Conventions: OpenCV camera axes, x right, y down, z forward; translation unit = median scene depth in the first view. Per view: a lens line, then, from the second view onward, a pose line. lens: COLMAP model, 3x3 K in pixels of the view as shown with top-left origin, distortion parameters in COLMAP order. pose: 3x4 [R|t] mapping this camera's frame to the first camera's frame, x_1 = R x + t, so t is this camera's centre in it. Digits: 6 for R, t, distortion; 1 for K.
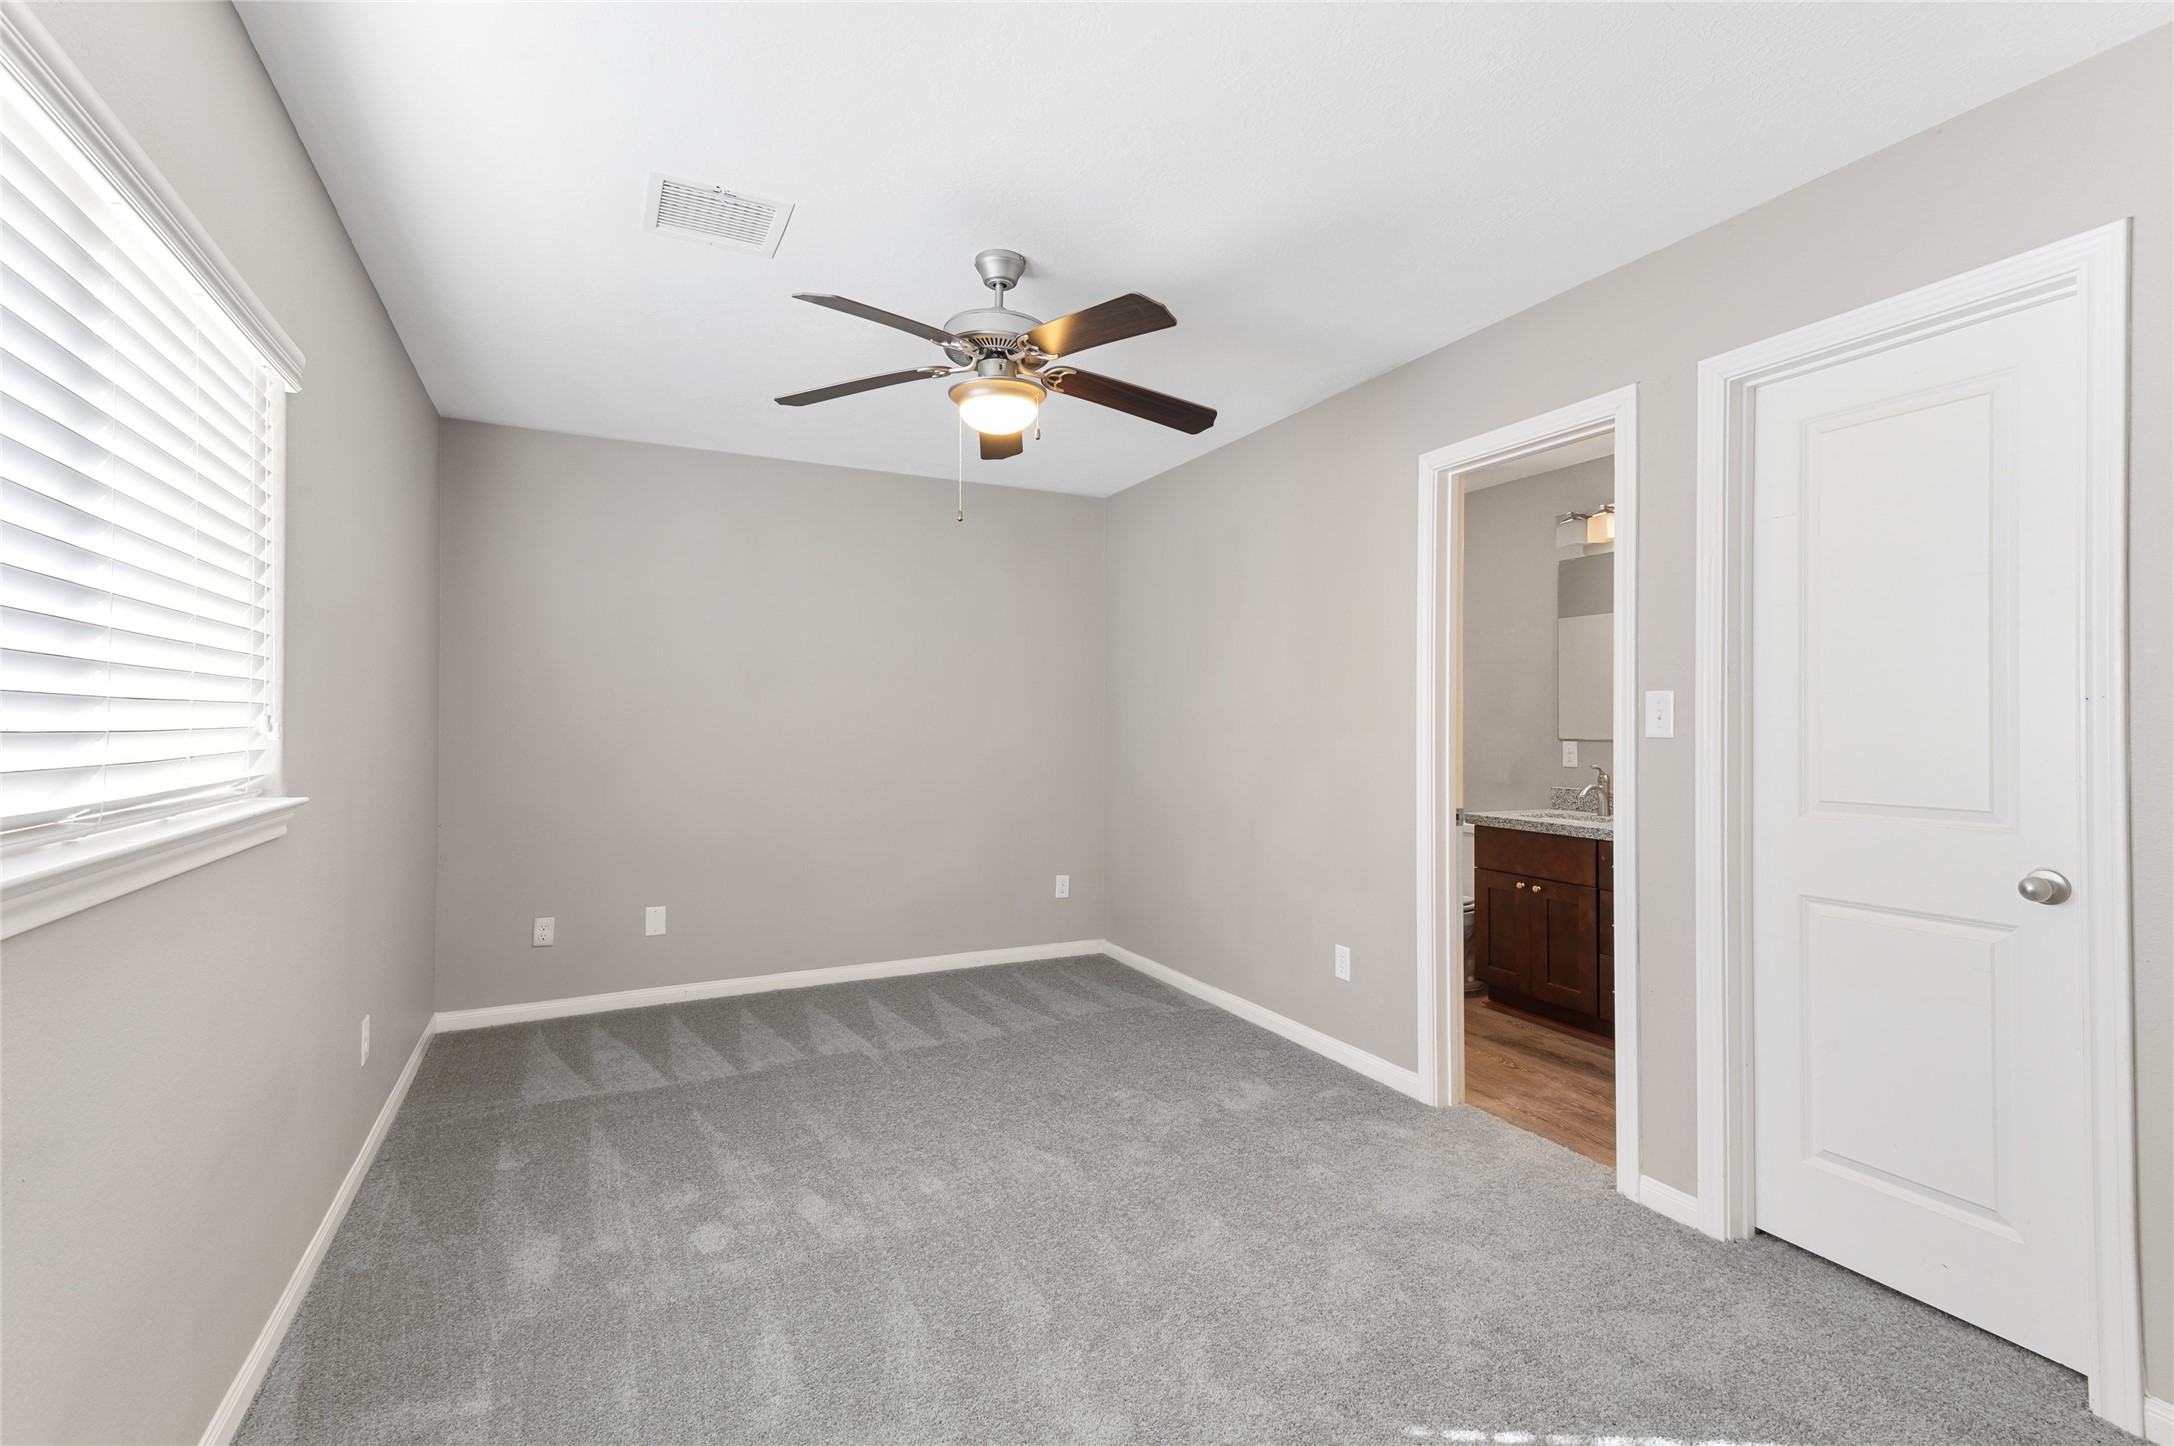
lens RADIAL K [[977.1, 0, 1099.1], [0, 977.1, 729.2], [0, 0, 1]] dist [0.043033, -0.011281]
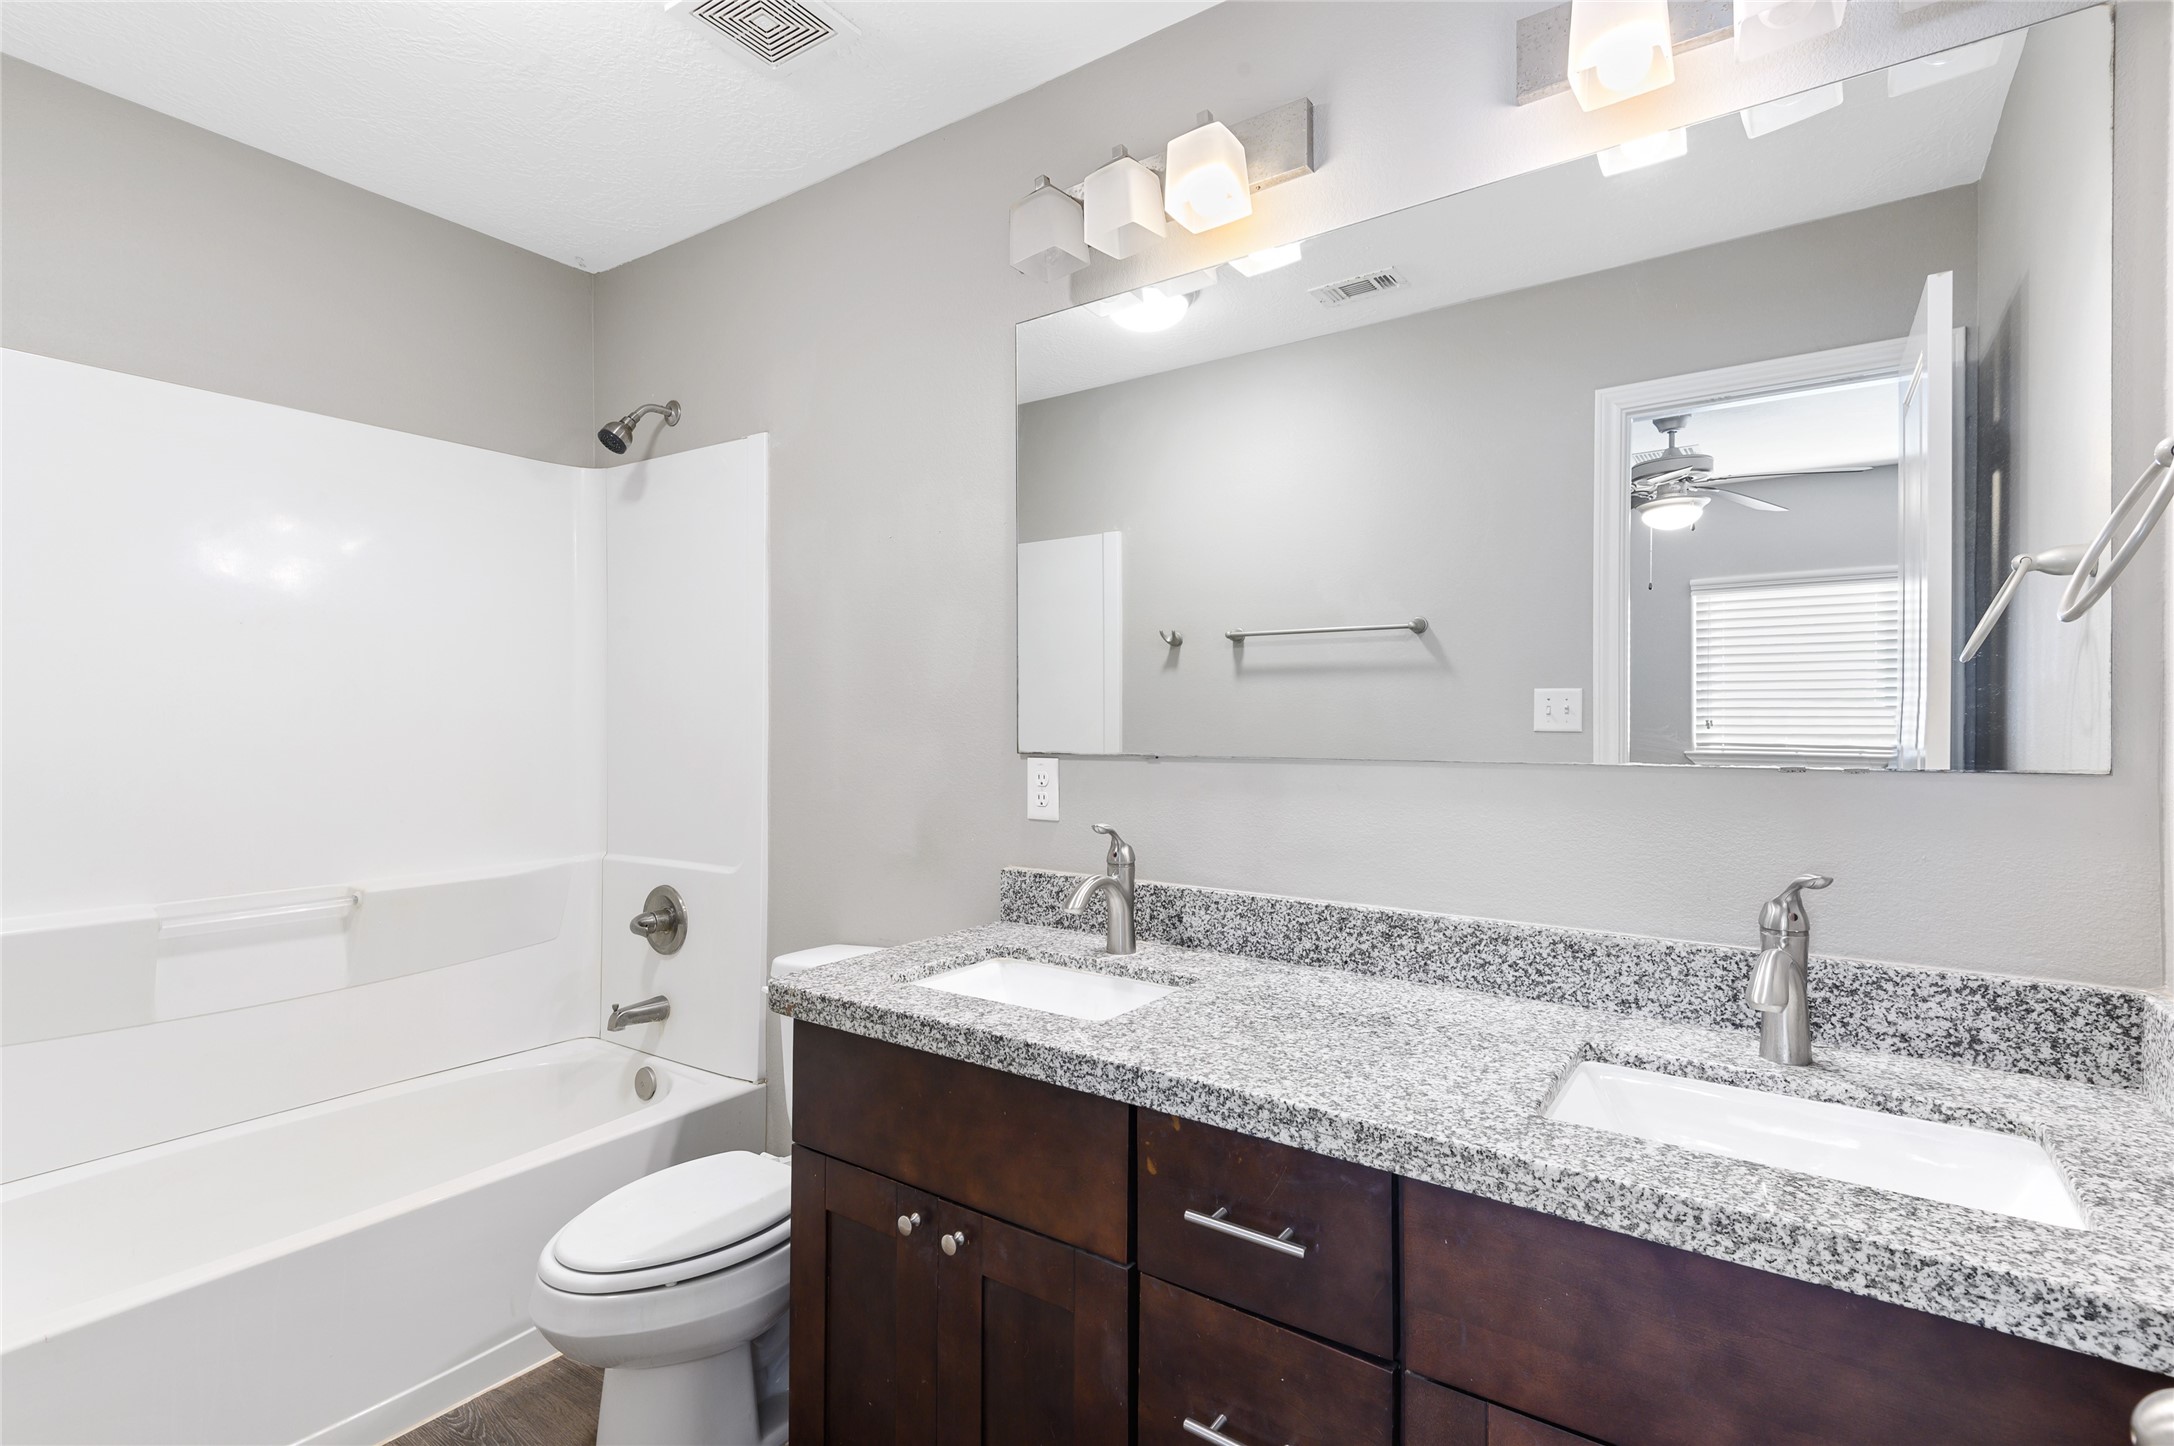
lens RADIAL K [[1095.7, 0, 1072.7], [0, 1095.7, 720.2], [0, 0, 1]] dist [-0.000367, -0.000130]
pose [[0.884081, 0.002624, 0.467326, 0.306977], [-0.003938, 0.999991, 0.001835, -0.004780], [-0.467317, -0.003462, 0.884083, 0.659547]]
